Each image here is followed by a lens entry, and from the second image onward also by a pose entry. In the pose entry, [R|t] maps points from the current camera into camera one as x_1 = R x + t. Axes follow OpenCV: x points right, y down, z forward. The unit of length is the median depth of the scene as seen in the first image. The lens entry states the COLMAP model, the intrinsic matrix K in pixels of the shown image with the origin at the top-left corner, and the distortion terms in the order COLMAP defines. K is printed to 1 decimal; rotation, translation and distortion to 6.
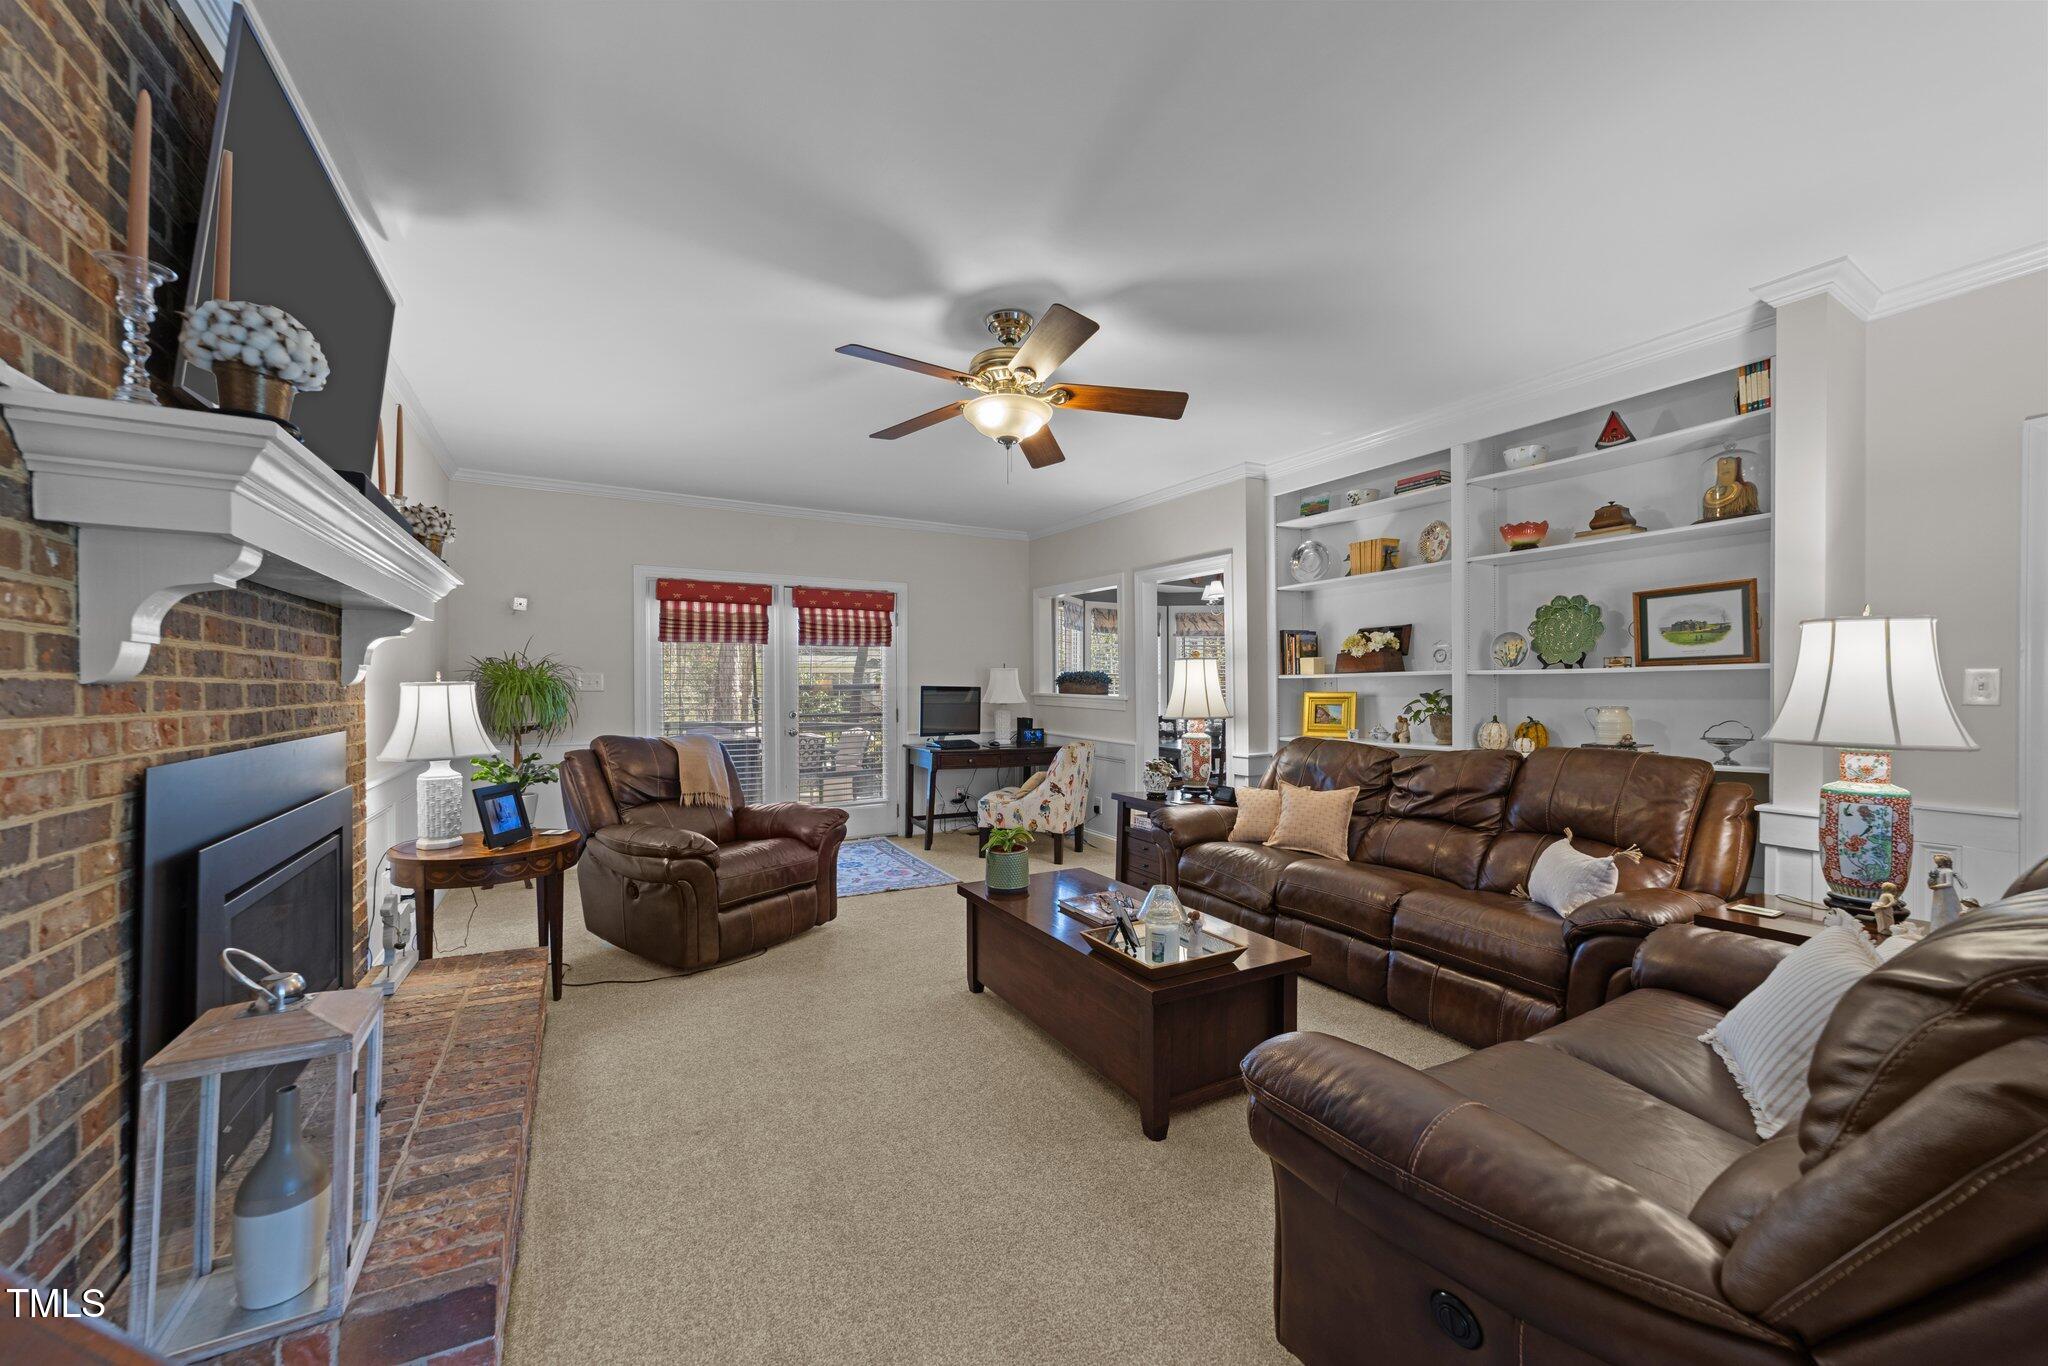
lens RADIAL K [[792.6, 0, 1024.0], [0, 792.6, 683.0], [0, 0, 1]] dist [-0.000299, -0.000038]
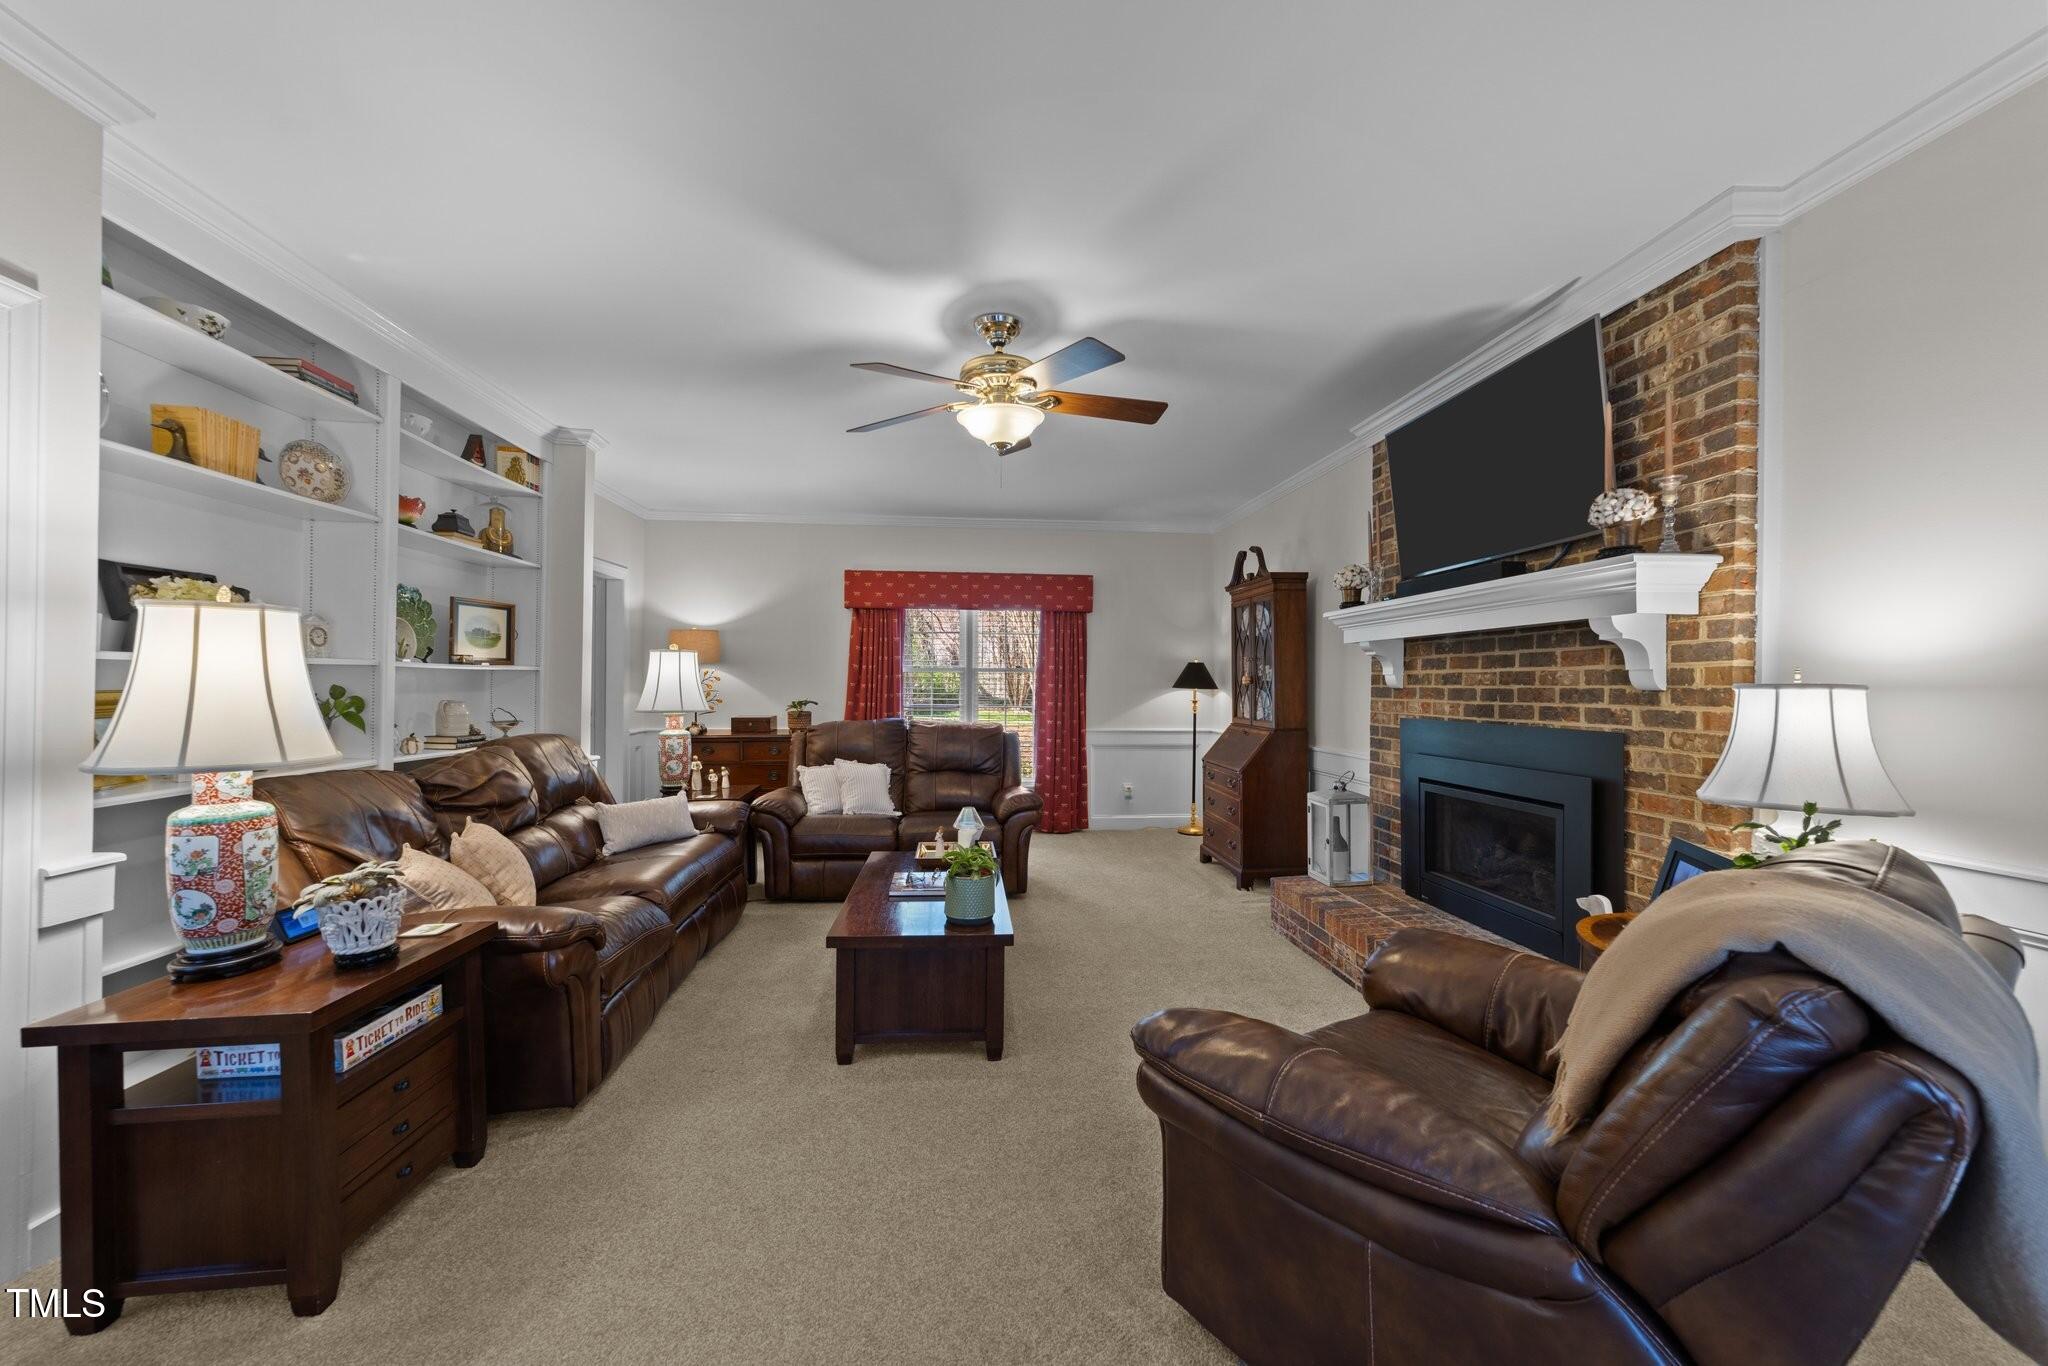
lens RADIAL K [[792.6, 0, 1024.0], [0, 792.6, 683.0], [0, 0, 1]] dist [-0.000299, -0.000038]
pose [[-0.918314, -0.005731, 0.395812, -0.517147], [-0.009839, 0.999917, -0.008350, 0.010003], [-0.395731, -0.011563, -0.918294, 2.188406]]
